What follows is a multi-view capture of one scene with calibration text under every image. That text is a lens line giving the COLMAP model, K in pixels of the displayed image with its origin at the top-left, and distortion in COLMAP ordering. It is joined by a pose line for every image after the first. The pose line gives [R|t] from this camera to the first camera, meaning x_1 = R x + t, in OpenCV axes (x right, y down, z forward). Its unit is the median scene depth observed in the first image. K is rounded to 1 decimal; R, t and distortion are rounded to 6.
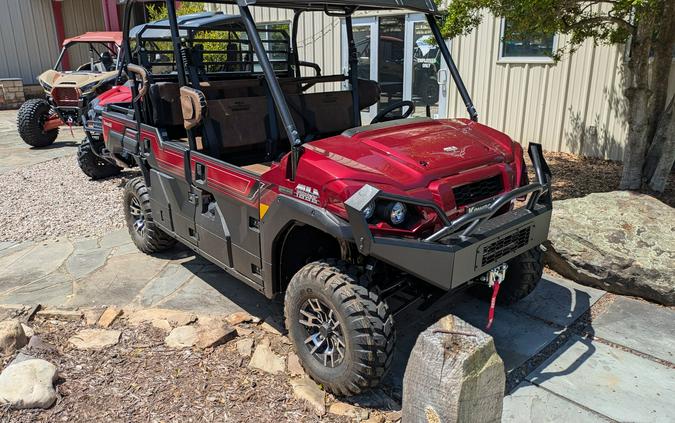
lens RADIAL K [[501.7, 0, 337.5], [0, 501.7, 211.5], [0, 0, 1]] dist [-0.001306, -0.004291]
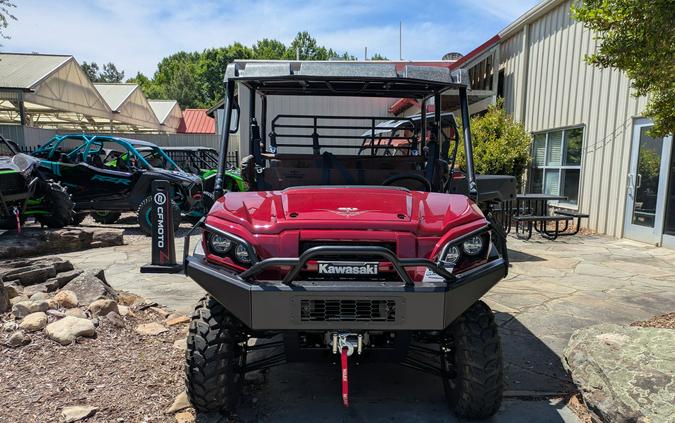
lens RADIAL K [[499.5, 0, 337.5], [0, 499.5, 211.5], [0, 0, 1]] dist [0.030742, 0.000530]
pose [[0.776575, 0.091790, -0.623303, 0.664586], [-0.217972, 0.967377, -0.129112, 0.009158], [0.591117, 0.236128, 0.771248, 0.158379]]
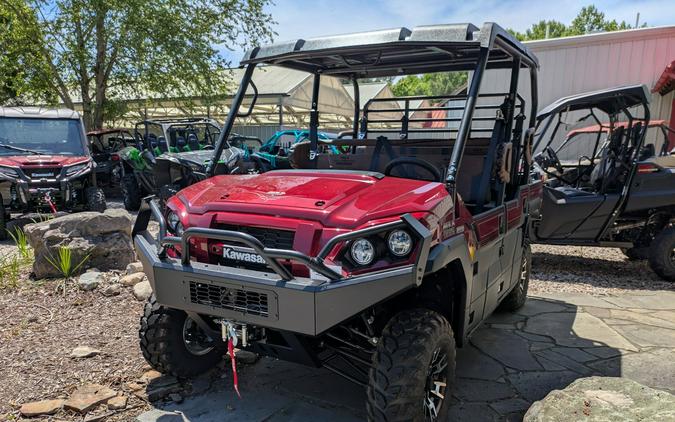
lens RADIAL K [[501.7, 0, 337.7], [0, 501.7, 235.1], [0, 0, 1]] dist [0.015872, 0.000934]
pose [[0.354416, 0.170740, -0.919368, 0.902701], [-0.299570, 0.952101, 0.061335, -0.115296], [0.885803, 0.253677, 0.388588, 0.591471]]
